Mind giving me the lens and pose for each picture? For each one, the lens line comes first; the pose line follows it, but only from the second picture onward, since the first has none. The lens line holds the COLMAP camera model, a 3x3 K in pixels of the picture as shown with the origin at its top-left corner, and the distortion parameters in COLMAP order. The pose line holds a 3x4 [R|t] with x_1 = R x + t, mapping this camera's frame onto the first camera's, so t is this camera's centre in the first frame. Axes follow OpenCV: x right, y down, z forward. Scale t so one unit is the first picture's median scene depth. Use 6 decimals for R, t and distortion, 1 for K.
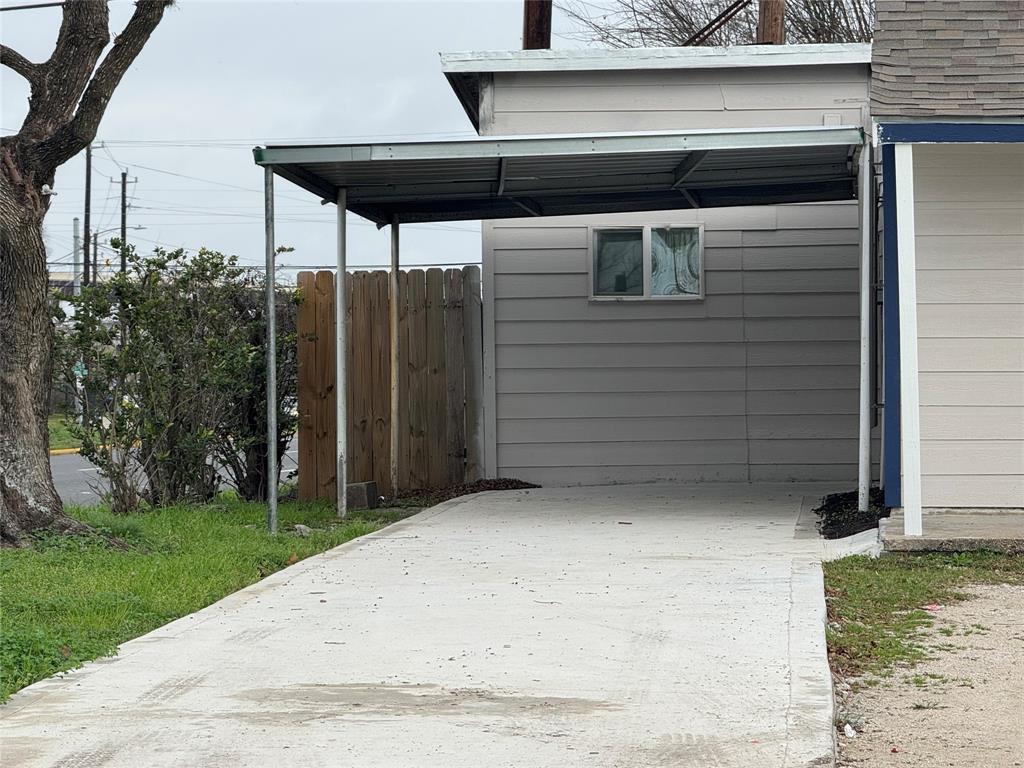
lens RADIAL K [[3990.1, 0, 512.2], [0, 3990.1, 382.8], [0, 0, 1]] dist [0.296659, 0.000000]
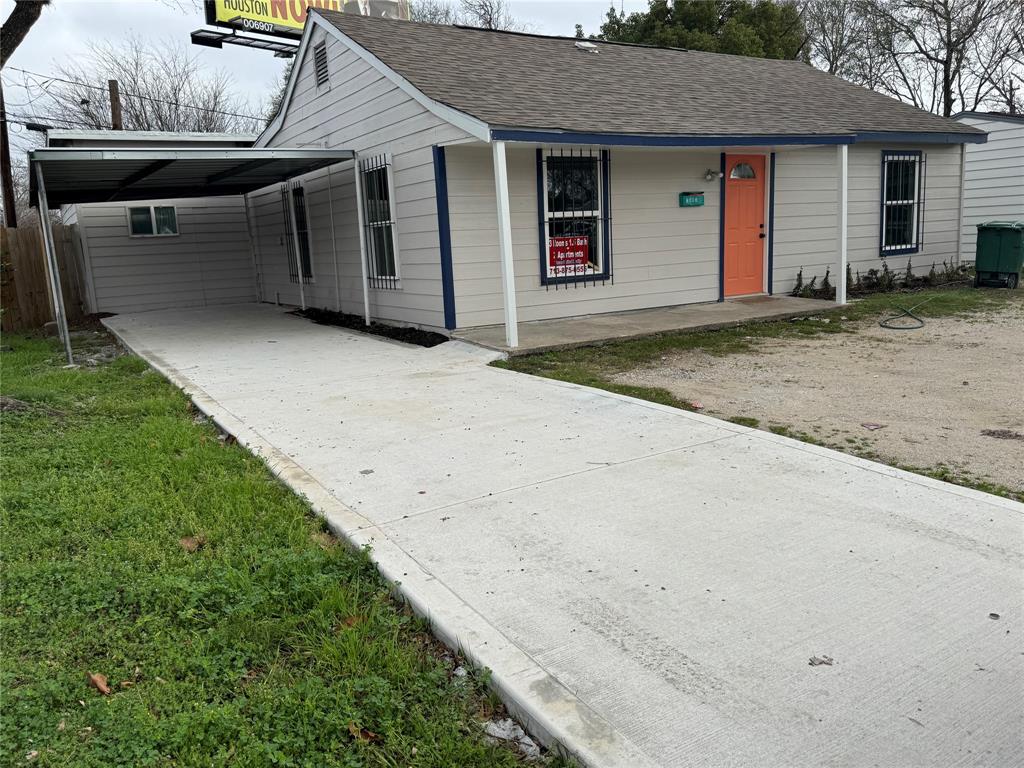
lens RADIAL K [[789.3, 0, 516.4], [0, 789.3, 384.7], [0, 0, 1]] dist [0.039110, -0.038900]
pose [[0.806043, -0.137400, 0.575687, -0.141179], [0.040382, 0.983180, 0.178116, -0.014969], [-0.590478, -0.120322, 0.798034, 0.763684]]
